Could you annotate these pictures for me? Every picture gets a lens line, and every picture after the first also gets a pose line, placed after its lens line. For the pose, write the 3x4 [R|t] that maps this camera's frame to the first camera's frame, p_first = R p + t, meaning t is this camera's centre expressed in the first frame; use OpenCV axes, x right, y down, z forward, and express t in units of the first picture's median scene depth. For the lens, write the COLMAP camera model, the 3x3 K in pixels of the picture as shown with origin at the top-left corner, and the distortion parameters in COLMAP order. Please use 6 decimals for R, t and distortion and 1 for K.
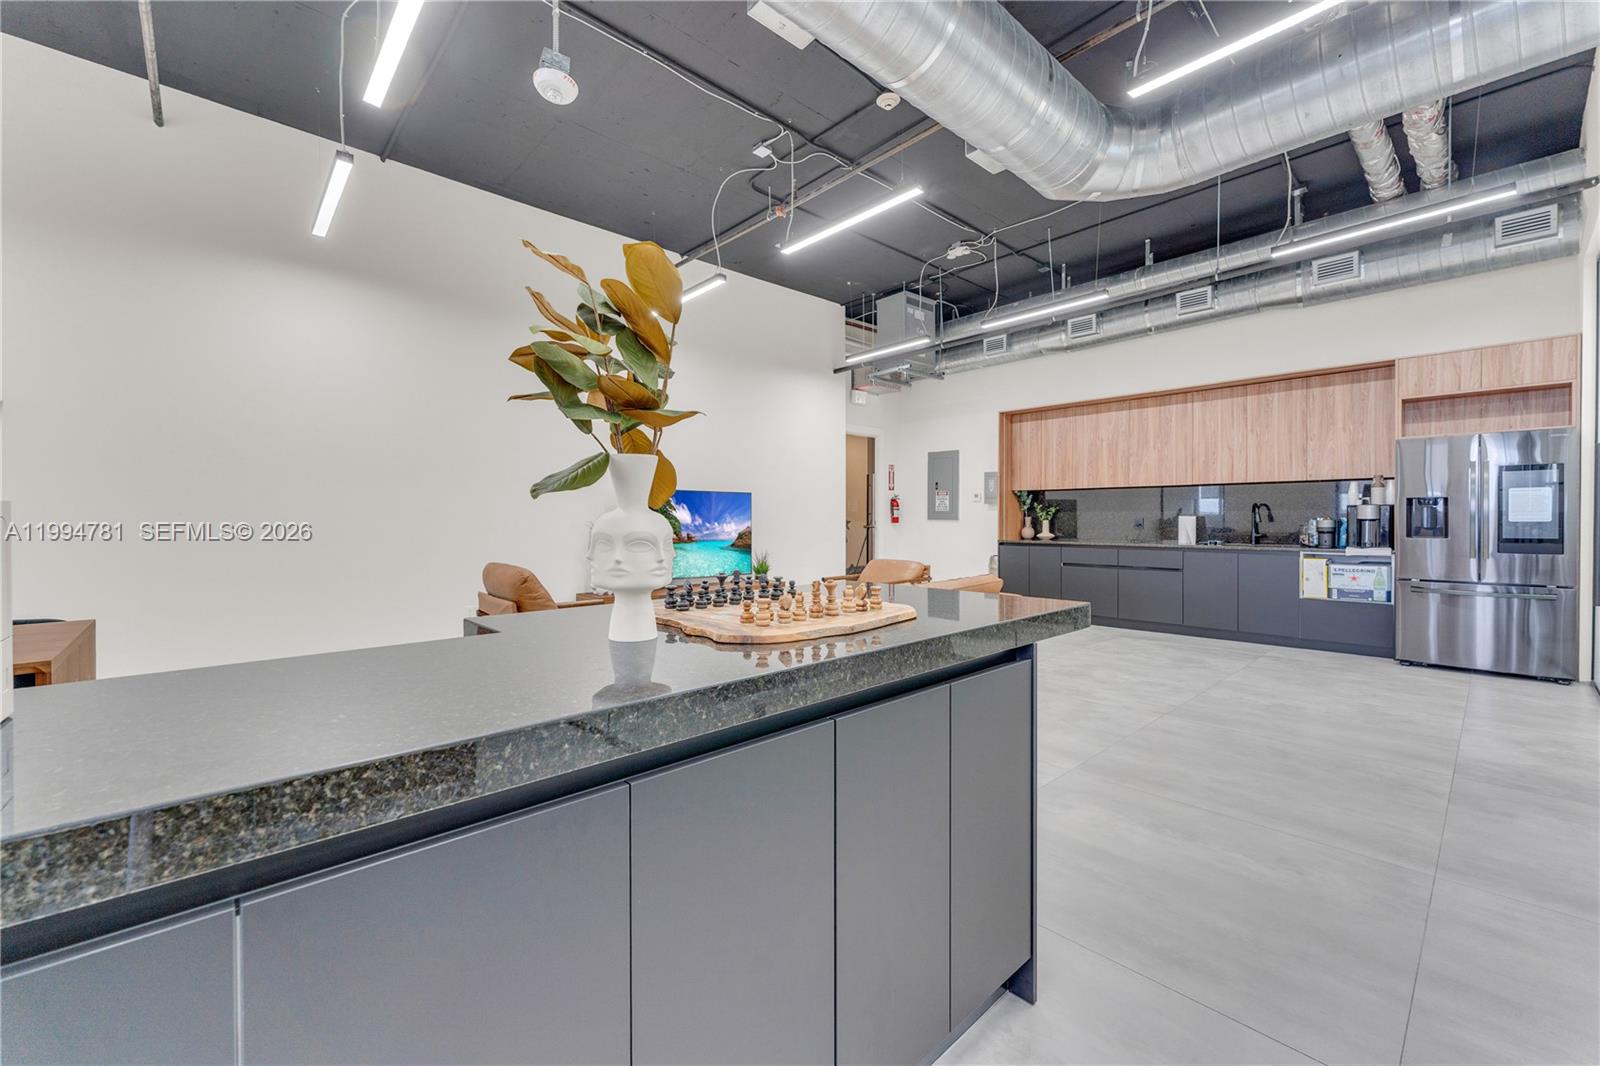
lens RADIAL K [[644.6, 0, 792.7], [0, 644.6, 521.3], [0, 0, 1]] dist [-0.000030, 0.000179]
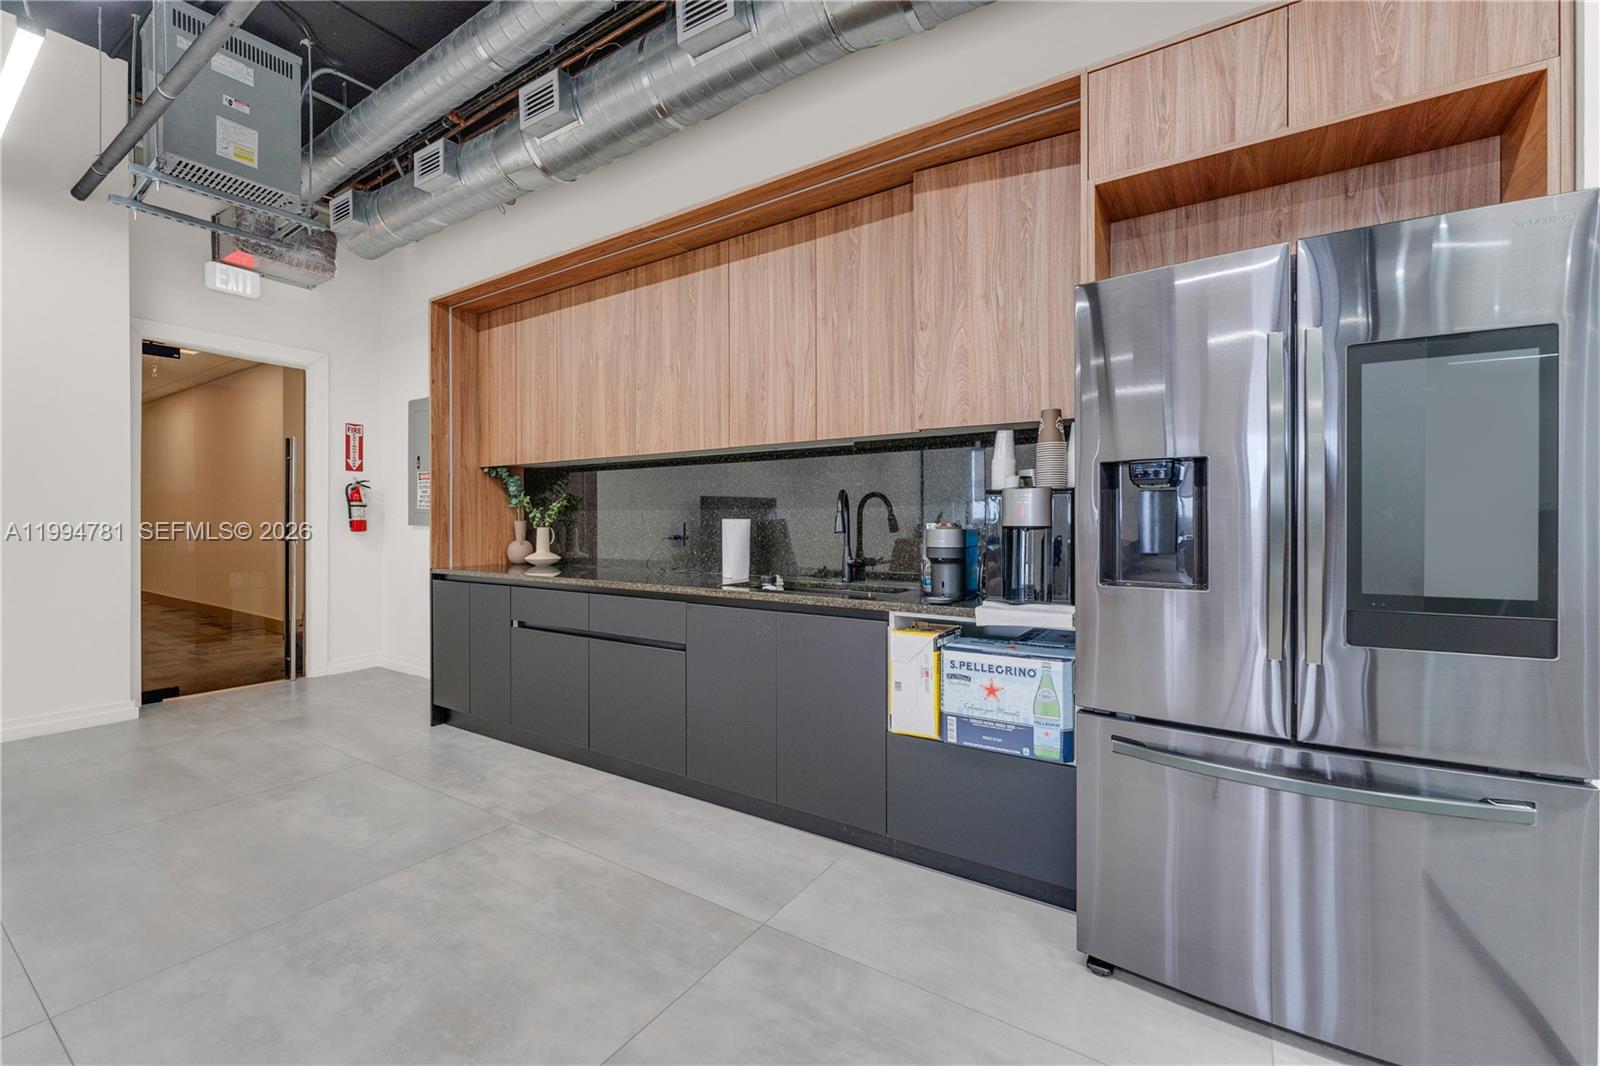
lens RADIAL K [[656.8, 0, 800.3], [0, 656.8, 524.1], [0, 0, 1]] dist [-0.000115, 0.000352]
pose [[0.967891, 0.001595, 0.251364, 0.555665], [-0.000610, 0.999992, -0.003995, -0.002519], [-0.251368, 0.003714, 0.967884, 0.552189]]
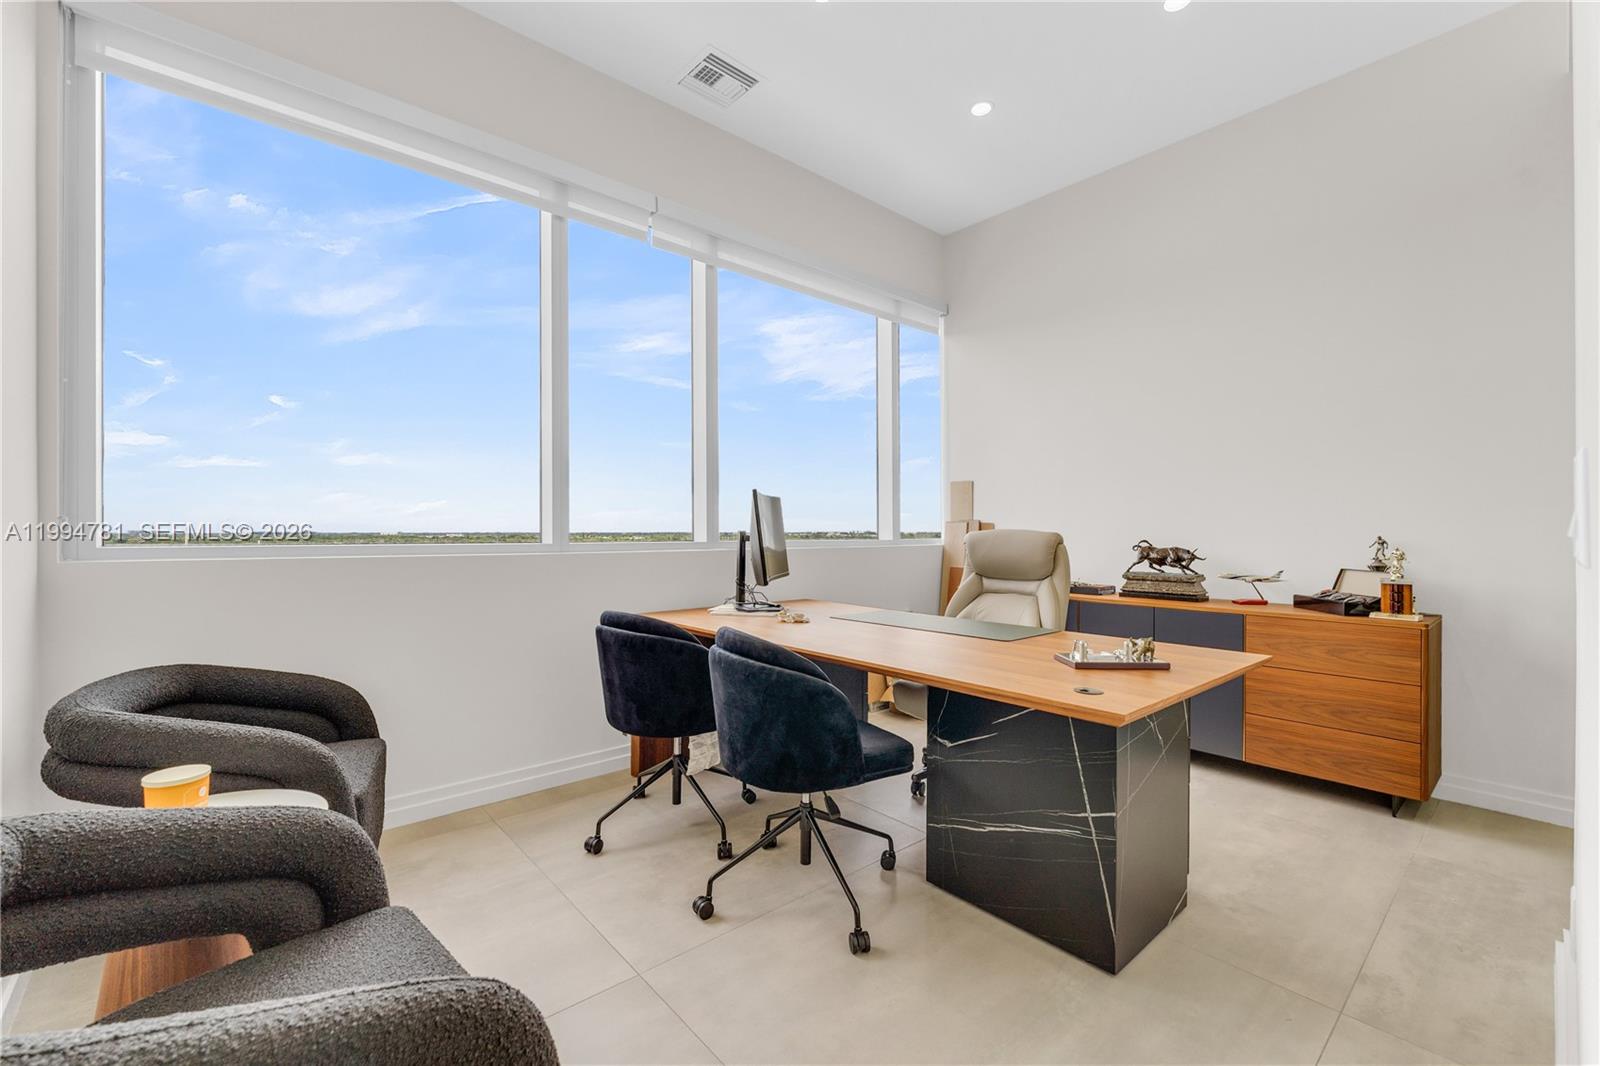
lens RADIAL K [[656.8, 0, 800.3], [0, 656.8, 524.1], [0, 0, 1]] dist [-0.000115, 0.000352]
pose [[-0.020447, -0.003815, -0.999784, 0.737019], [-0.003979, 0.999985, -0.003734, -0.003537], [0.999783, 0.003902, -0.020462, 0.782229]]
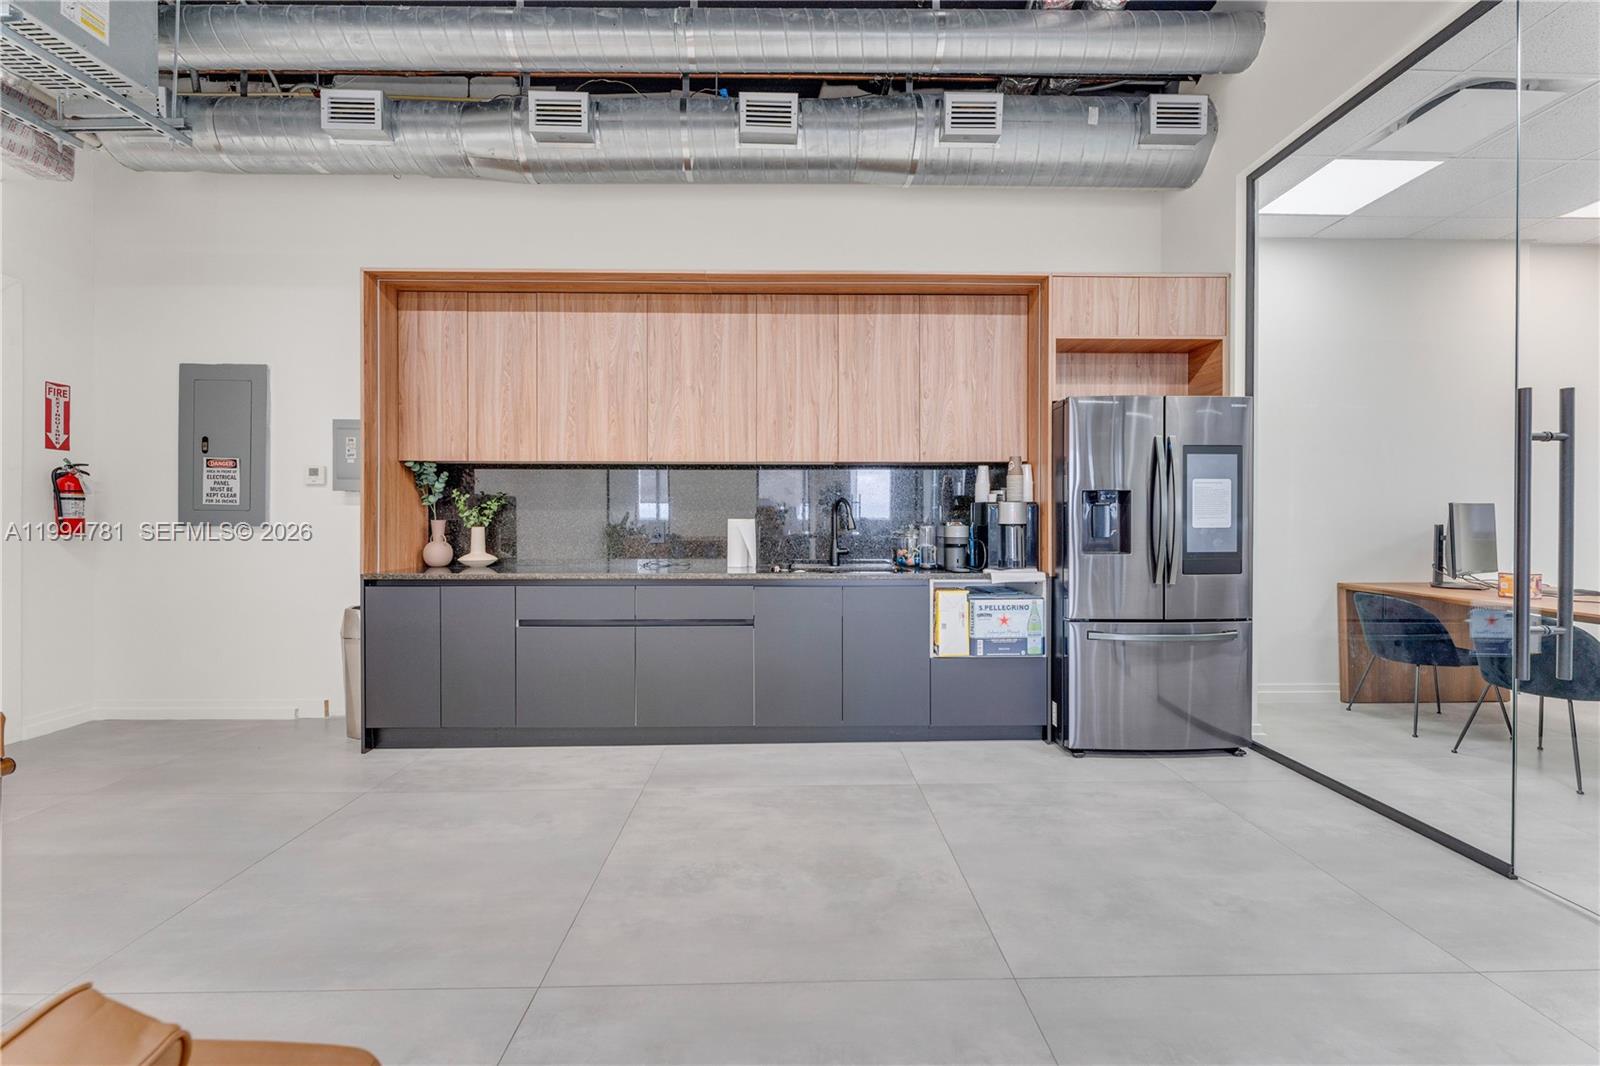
lens RADIAL K [[640.4, 0, 799.2], [0, 640.4, 524.9], [0, 0, 1]] dist [0.000110, -0.000023]
pose [[0.658998, -0.000163, 0.752145, 0.232140], [0.003129, 0.999992, -0.002524, -0.001275], [-0.752139, 0.004017, 0.658993, 0.613218]]
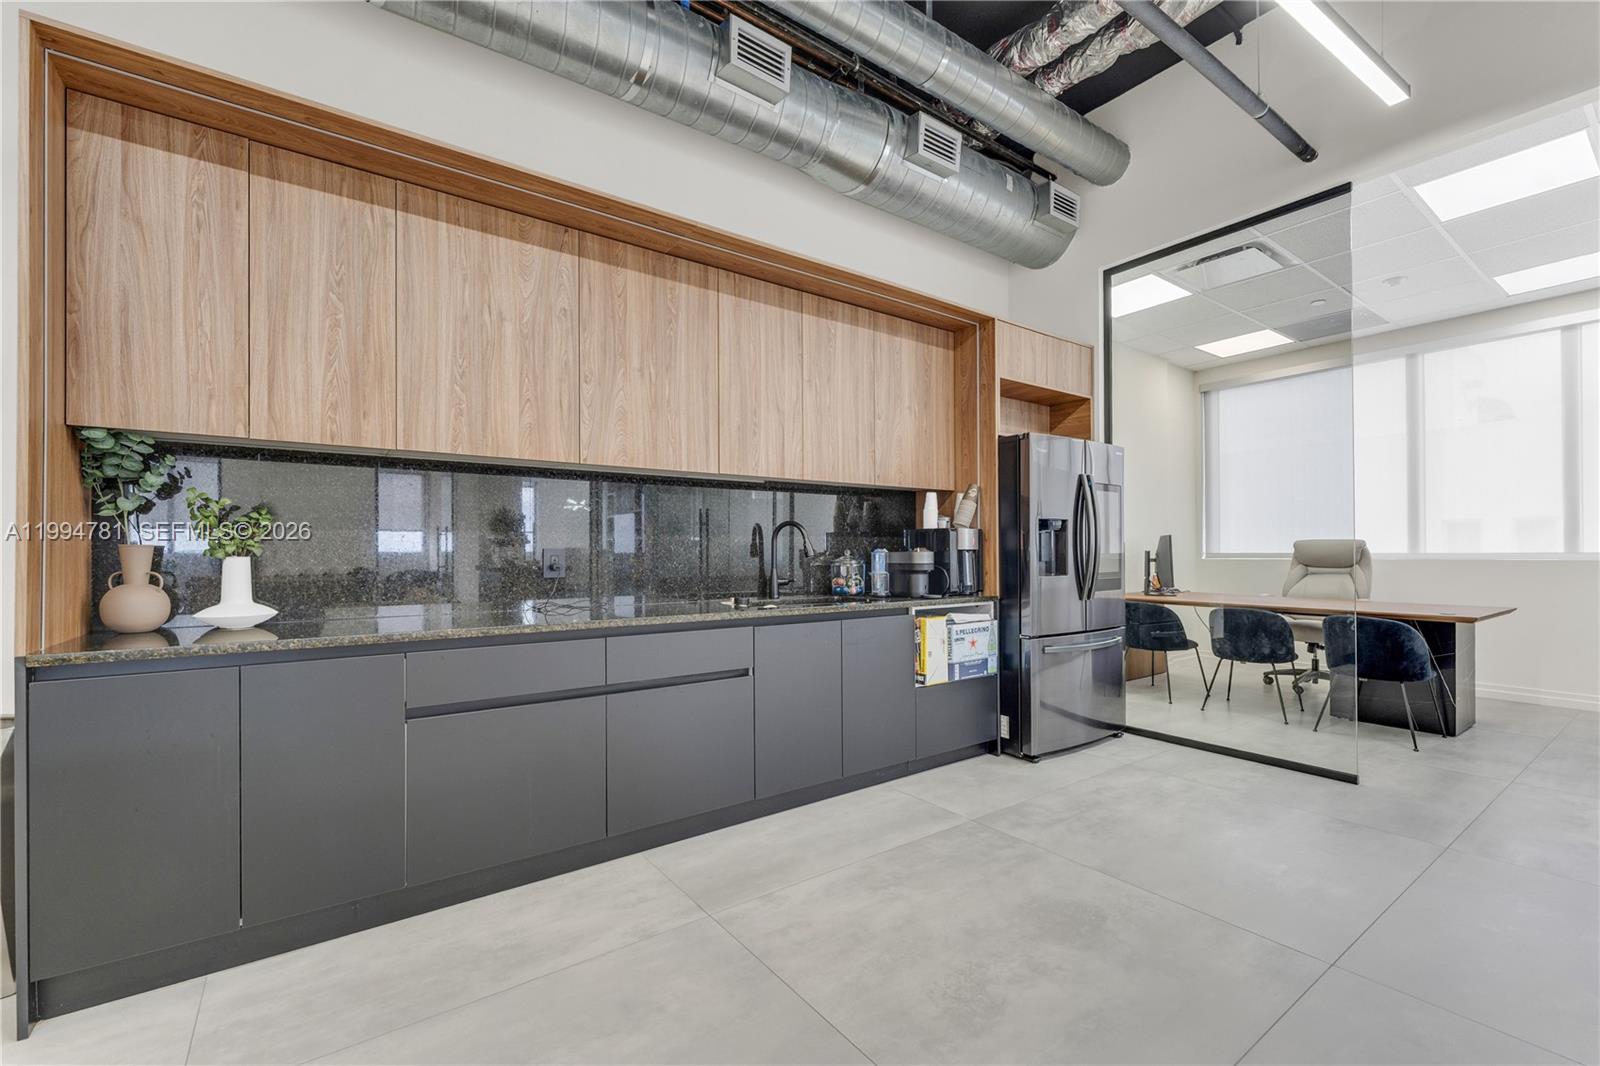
lens RADIAL K [[623.1, 0, 810.7], [0, 623.1, 560.6], [0, 0, 1]] dist [-0.002240, -0.000070]
pose [[0.144363, 0.005815, 0.989508, 0.202002], [0.021390, 0.999731, -0.008996, 0.008517], [-0.989294, 0.022464, 0.144200, 0.879935]]
